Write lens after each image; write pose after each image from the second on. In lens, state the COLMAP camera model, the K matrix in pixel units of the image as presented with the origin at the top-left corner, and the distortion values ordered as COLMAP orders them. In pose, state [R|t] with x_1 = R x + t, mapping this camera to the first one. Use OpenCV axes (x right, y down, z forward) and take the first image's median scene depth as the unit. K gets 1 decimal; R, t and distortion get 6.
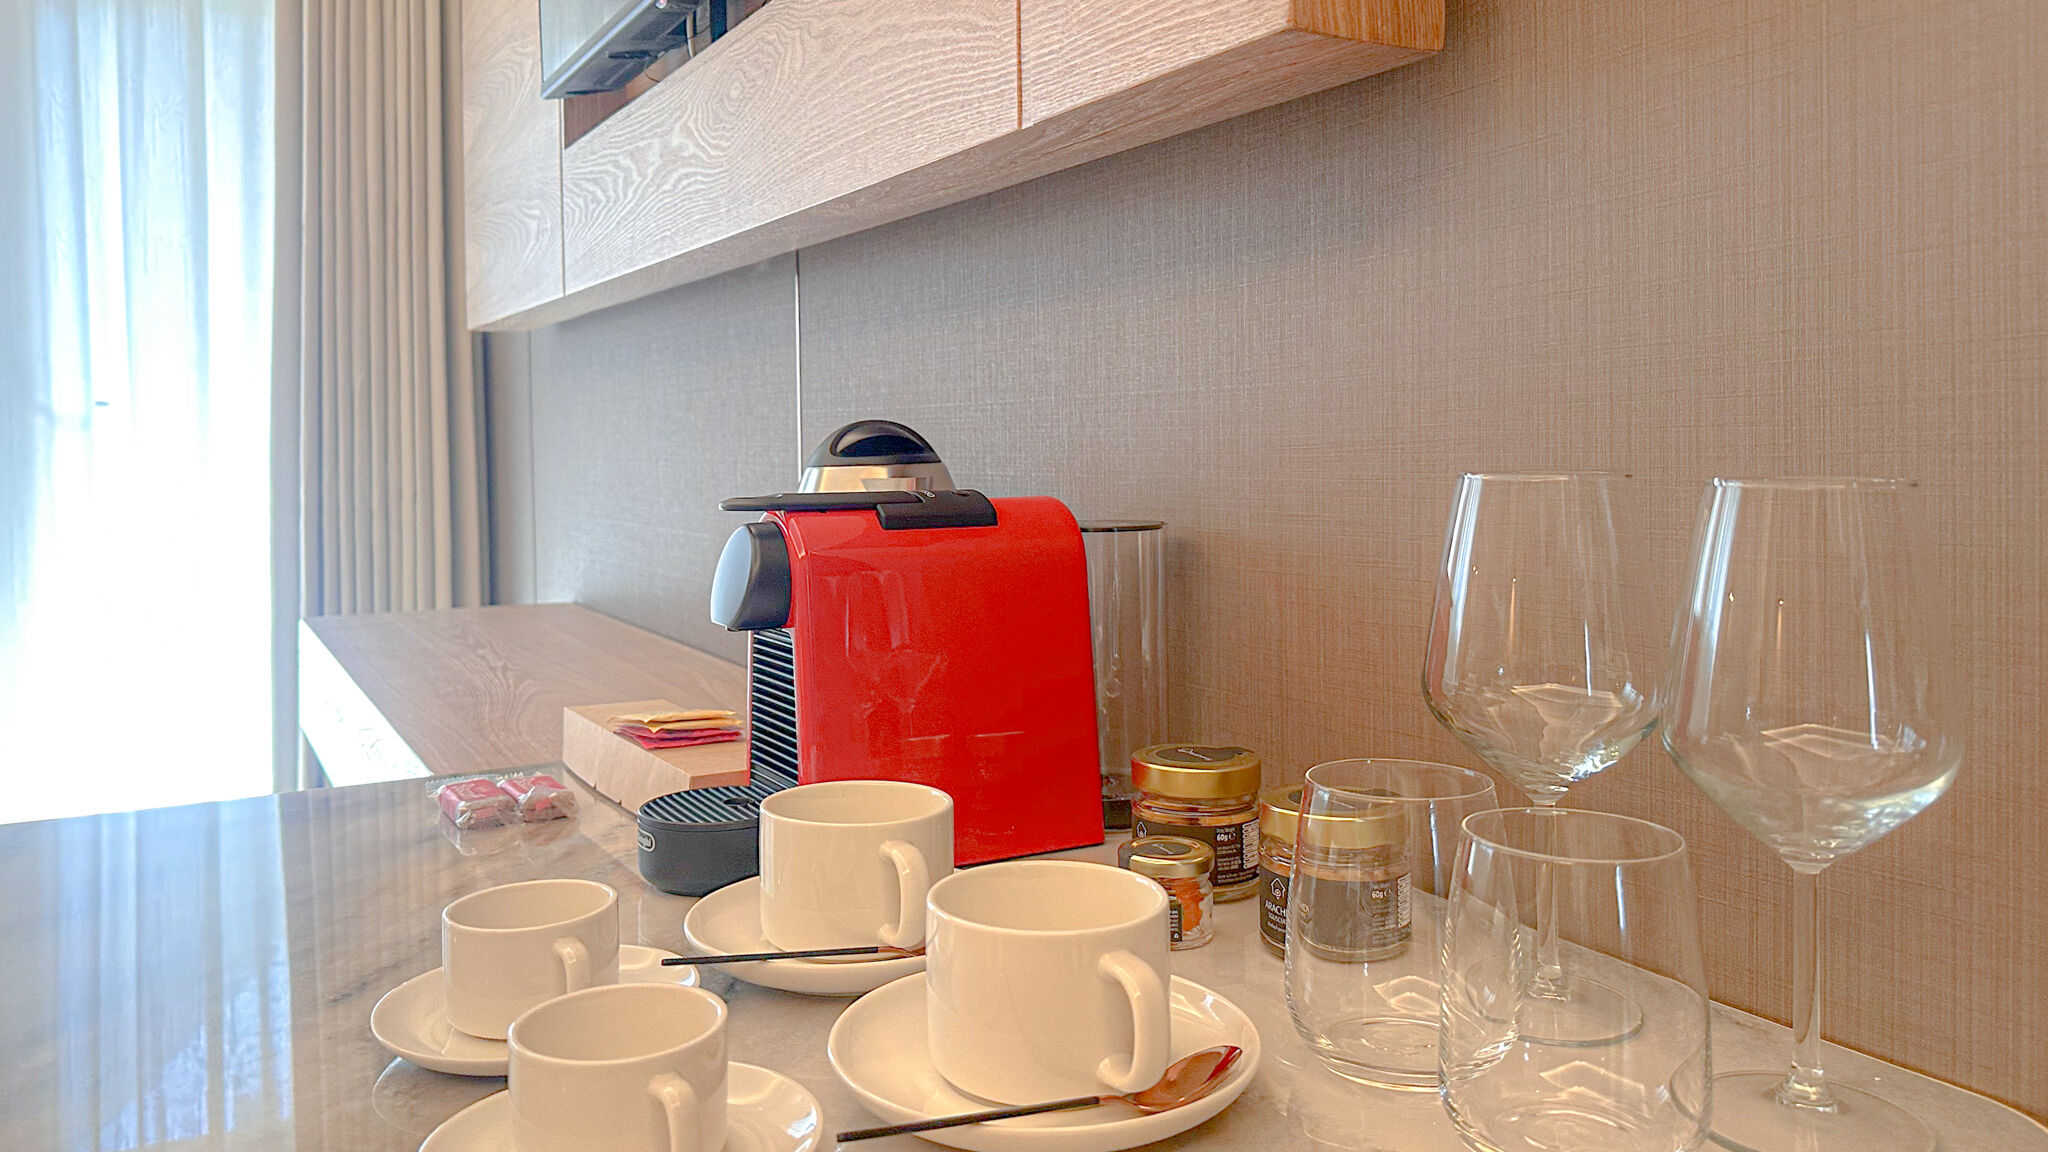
lens RADIAL K [[1490.8, 0, 1035.4], [0, 1490.8, 482.9], [0, 0, 1]] dist [0.073931, -0.114679]
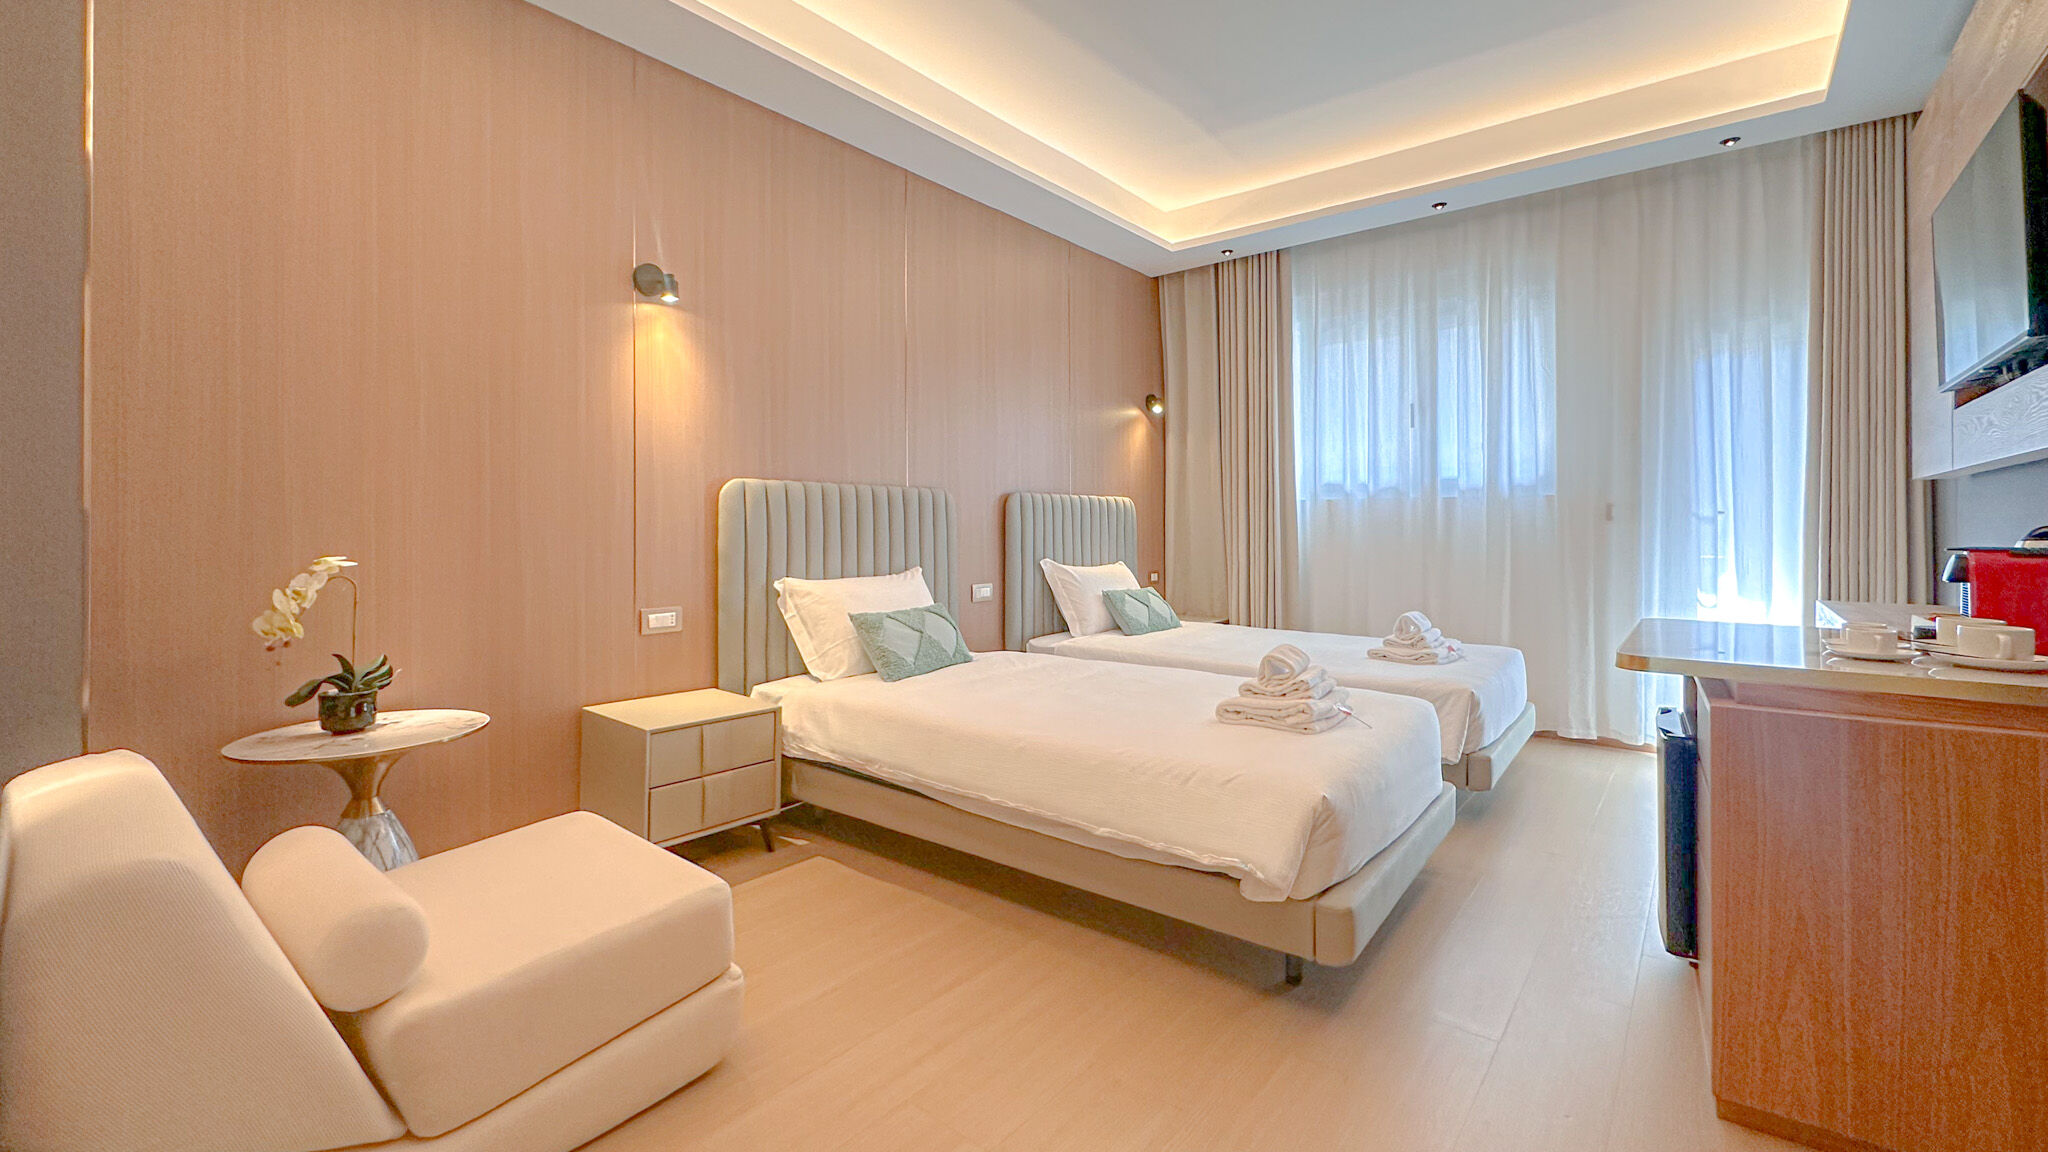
lens RADIAL K [[850.2, 0, 1011.7], [0, 850.2, 536.0], [0, 0, 1]] dist [-0.001603, 0.000428]
pose [[0.348654, 0.013413, -0.937156, 1.217701], [-0.023293, 0.999713, 0.005642, 0.028783], [0.936962, 0.019862, 0.348866, -2.460363]]
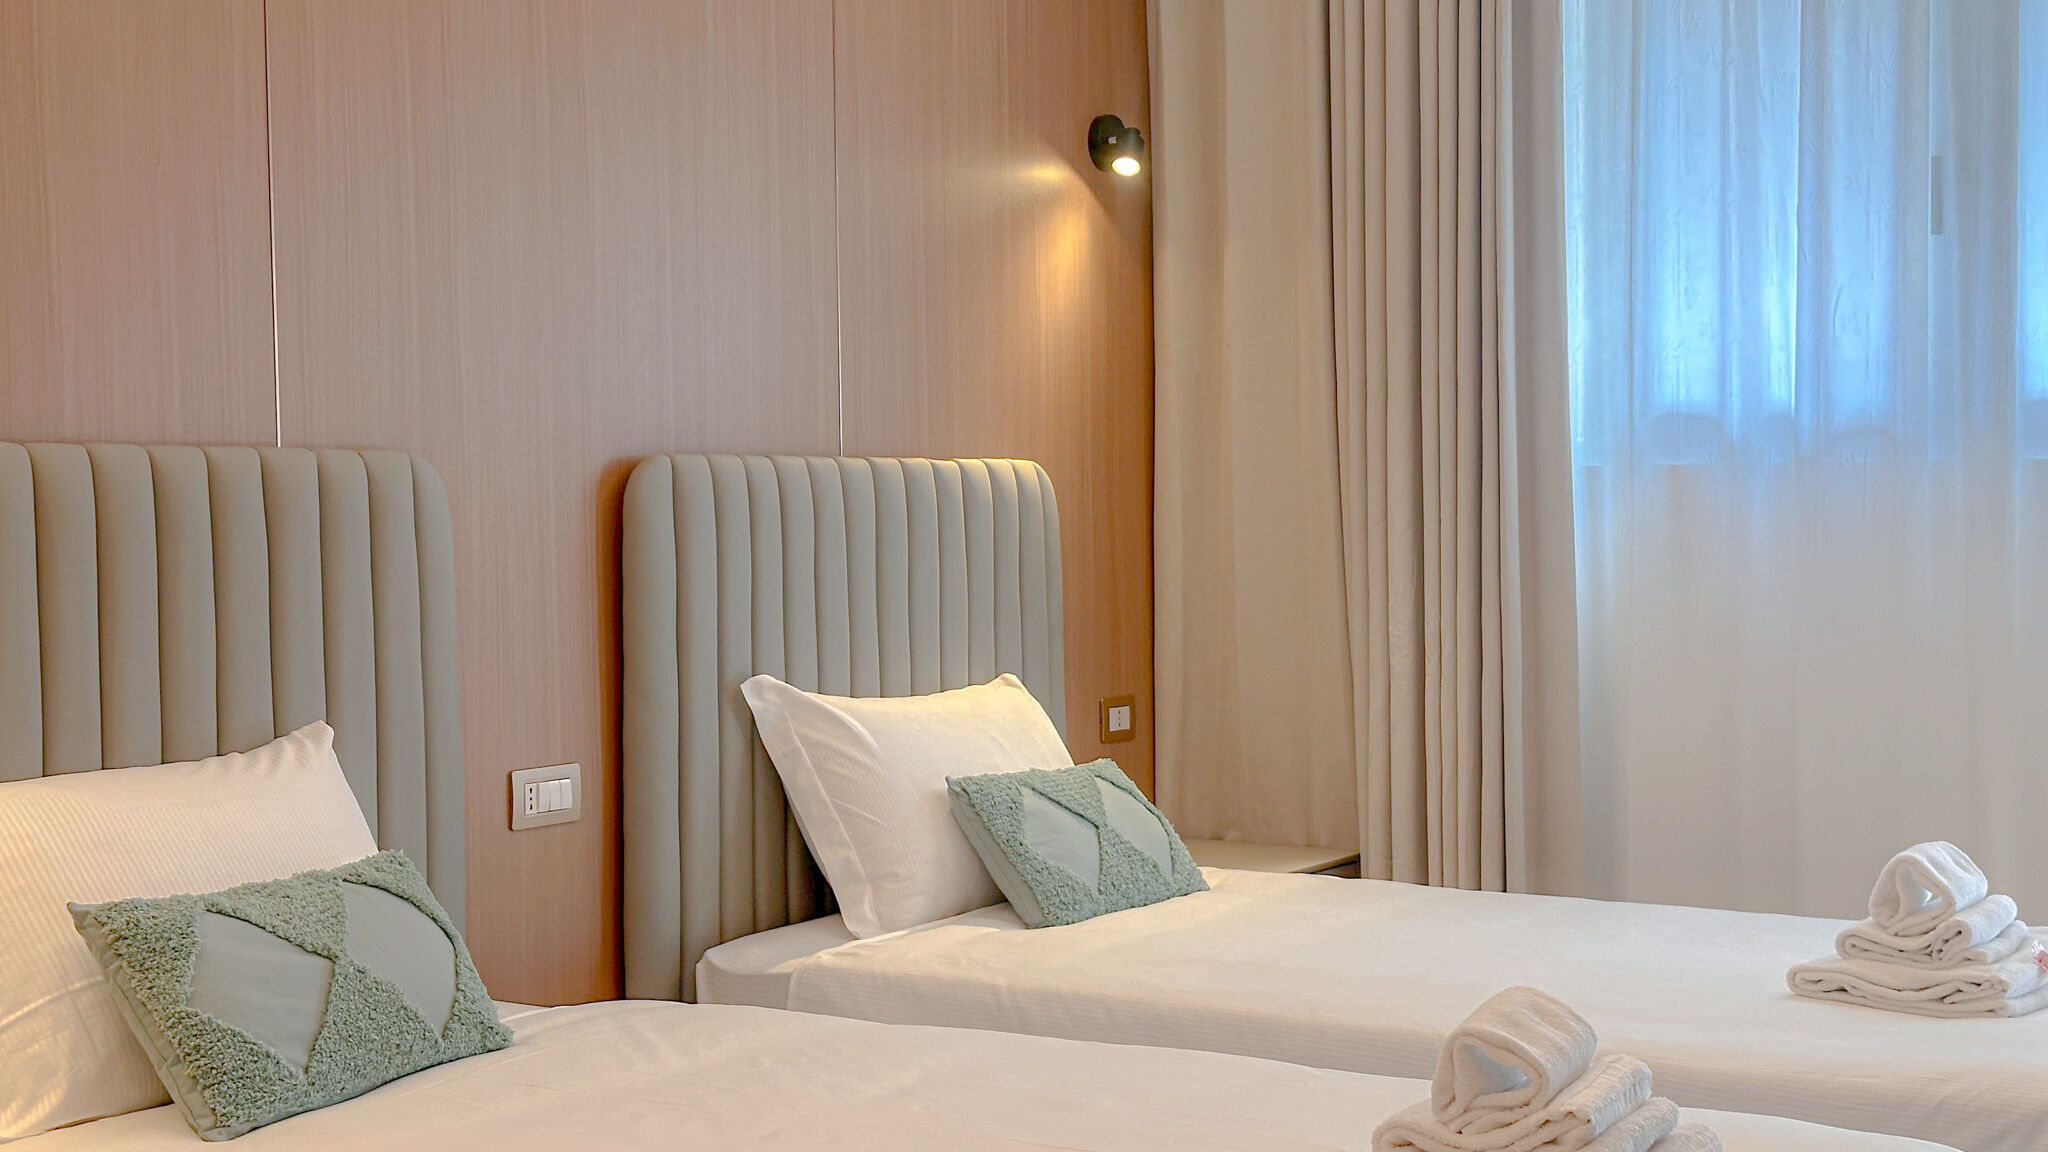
lens RADIAL K [[2869.1, 0, 1024.0], [0, 2869.1, 576.0], [0, 0, 1]] dist [0.151629, -0.093919]
pose [[0.465933, 0.025631, -0.884449, 1.333031], [-0.017516, 0.999652, 0.019741, -0.140706], [0.884647, 0.006294, 0.466219, -2.486310]]
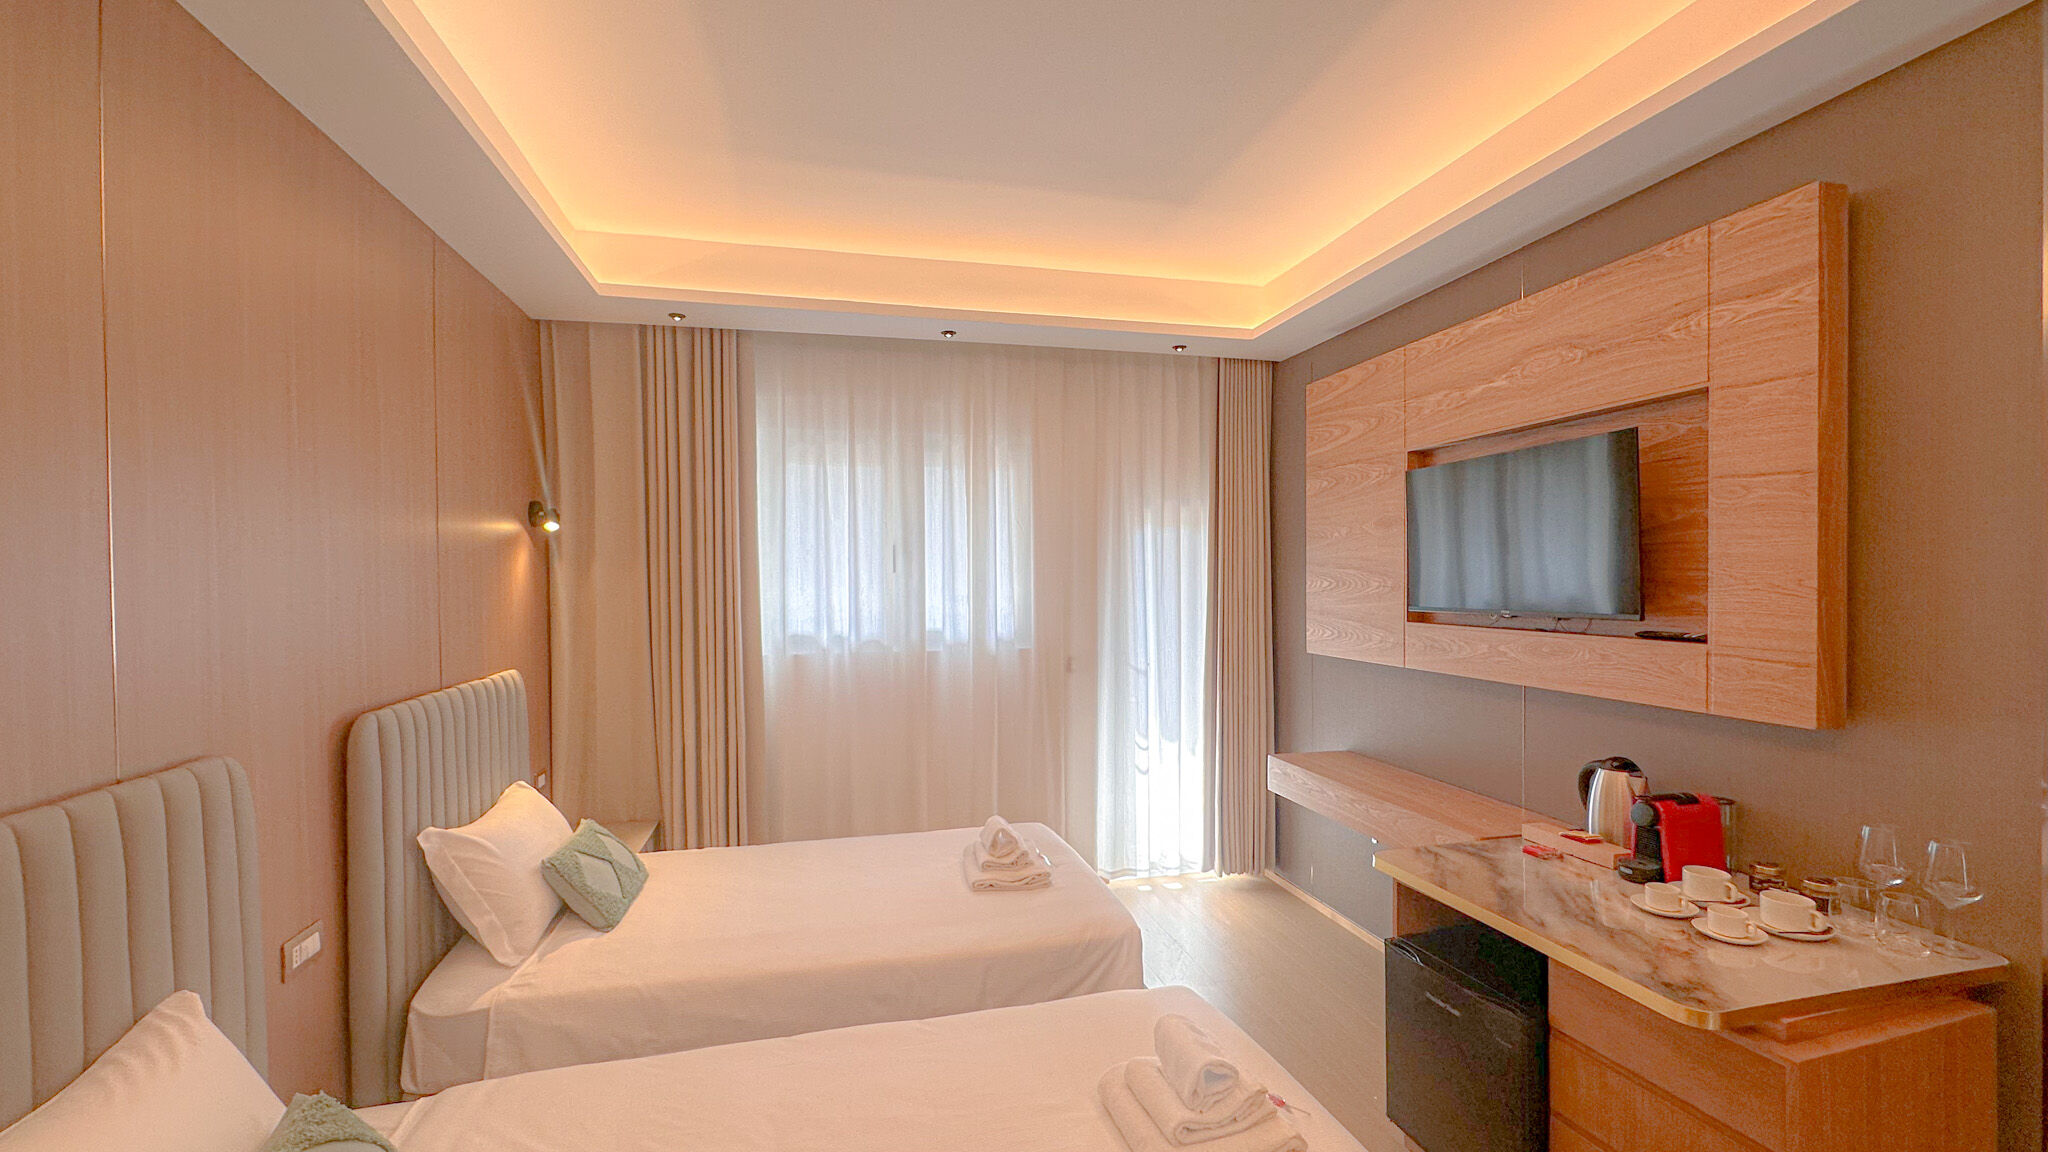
lens RADIAL K [[842.7, 0, 1017.8], [0, 842.7, 587.7], [0, 0, 1]] dist [-0.000535, 0.000737]
pose [[0.958679, 0.003110, -0.284473, -1.623646], [-0.005786, 0.999947, -0.008567, -0.749997], [0.284431, 0.009859, 0.958646, -2.541711]]
